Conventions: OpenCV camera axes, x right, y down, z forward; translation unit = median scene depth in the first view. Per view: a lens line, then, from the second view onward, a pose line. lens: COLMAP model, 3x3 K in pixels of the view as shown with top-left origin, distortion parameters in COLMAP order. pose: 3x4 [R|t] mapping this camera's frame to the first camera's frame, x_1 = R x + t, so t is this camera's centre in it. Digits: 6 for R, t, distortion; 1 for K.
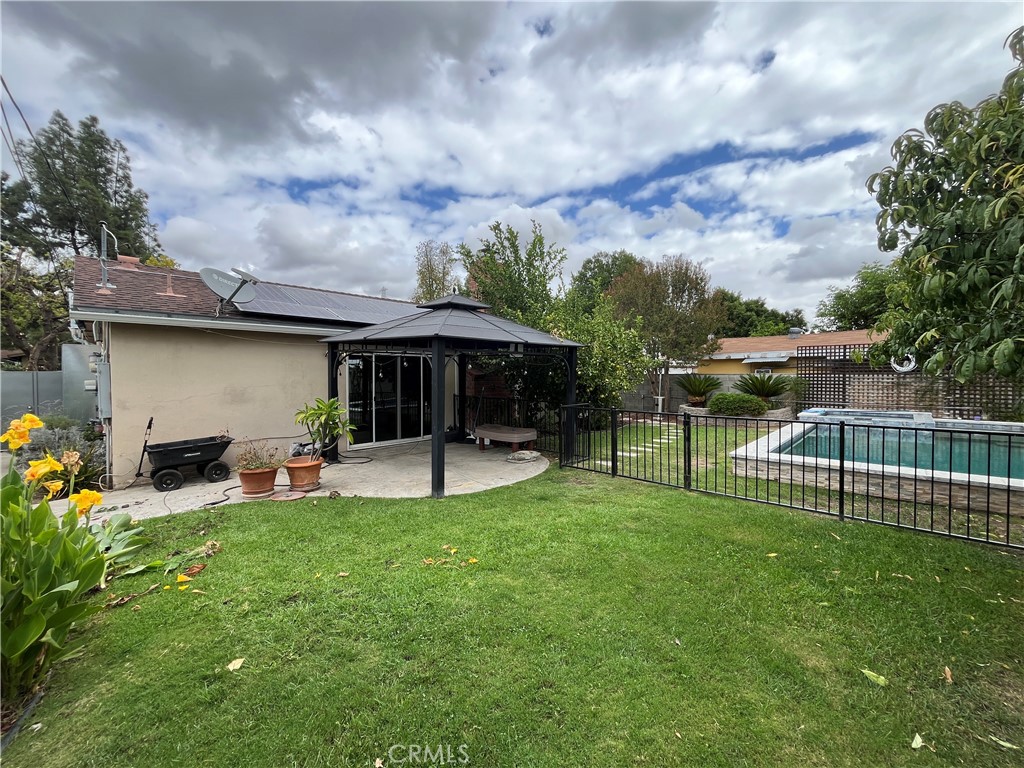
lens RADIAL K [[411.8, 0, 507.6], [0, 411.8, 378.4], [0, 0, 1]] dist [0.000636, -0.000573]
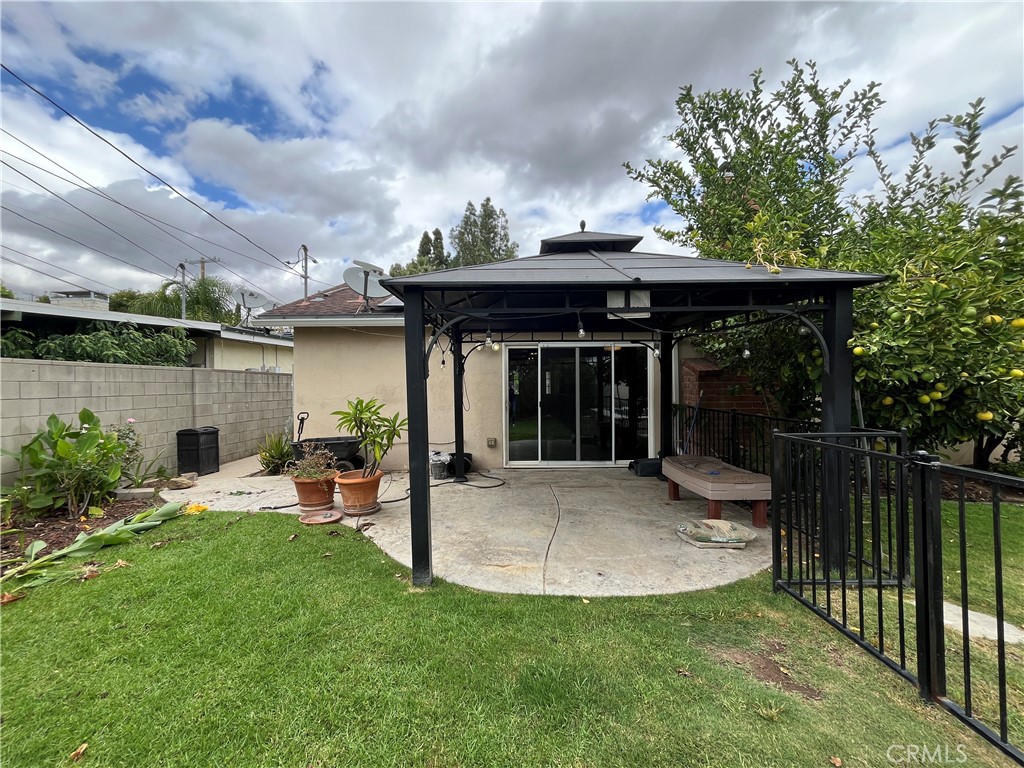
lens RADIAL K [[411.8, 0, 512.5], [0, 411.8, 381.2], [0, 0, 1]] dist [0.000636, -0.000573]
pose [[0.701545, -0.008972, -0.712568, 0.198605], [-0.001737, 0.999896, -0.014300, 0.019192], [0.712623, 0.011269, 0.701457, 0.453078]]
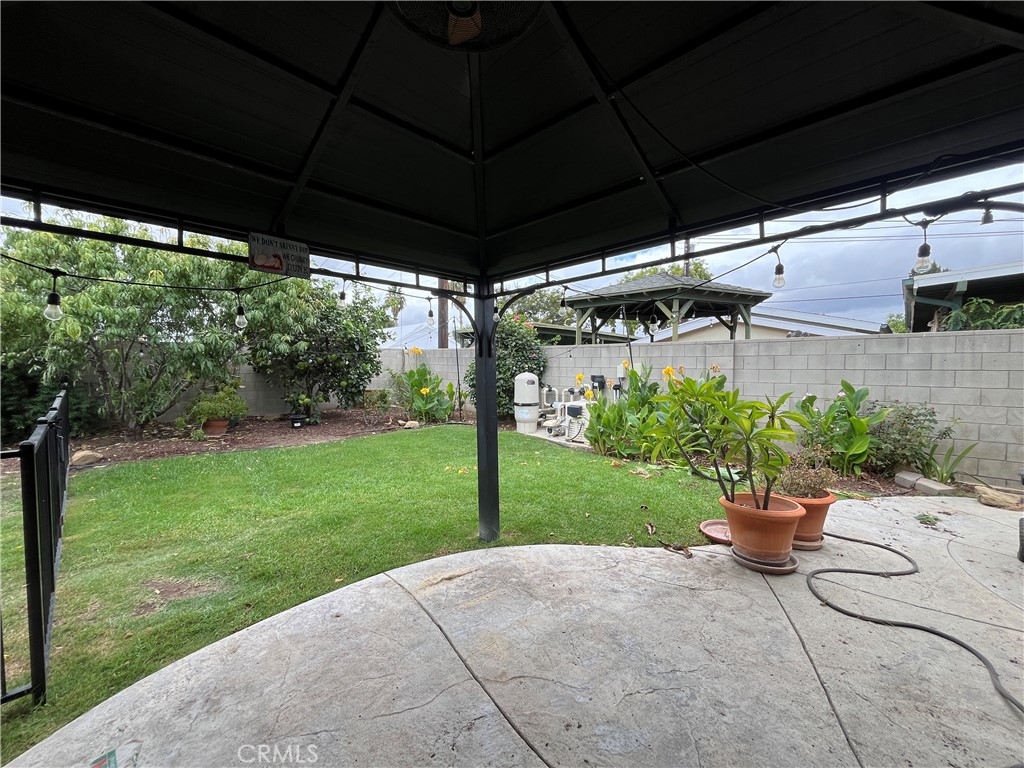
lens RADIAL K [[411.8, 0, 510.4], [0, 411.8, 381.2], [0, 0, 1]] dist [0.000636, -0.000573]
pose [[-0.999800, 0.007436, -0.018547, -0.124131], [0.006299, 0.998140, 0.060632, 0.011477], [0.018964, 0.060503, -0.997988, 1.038739]]
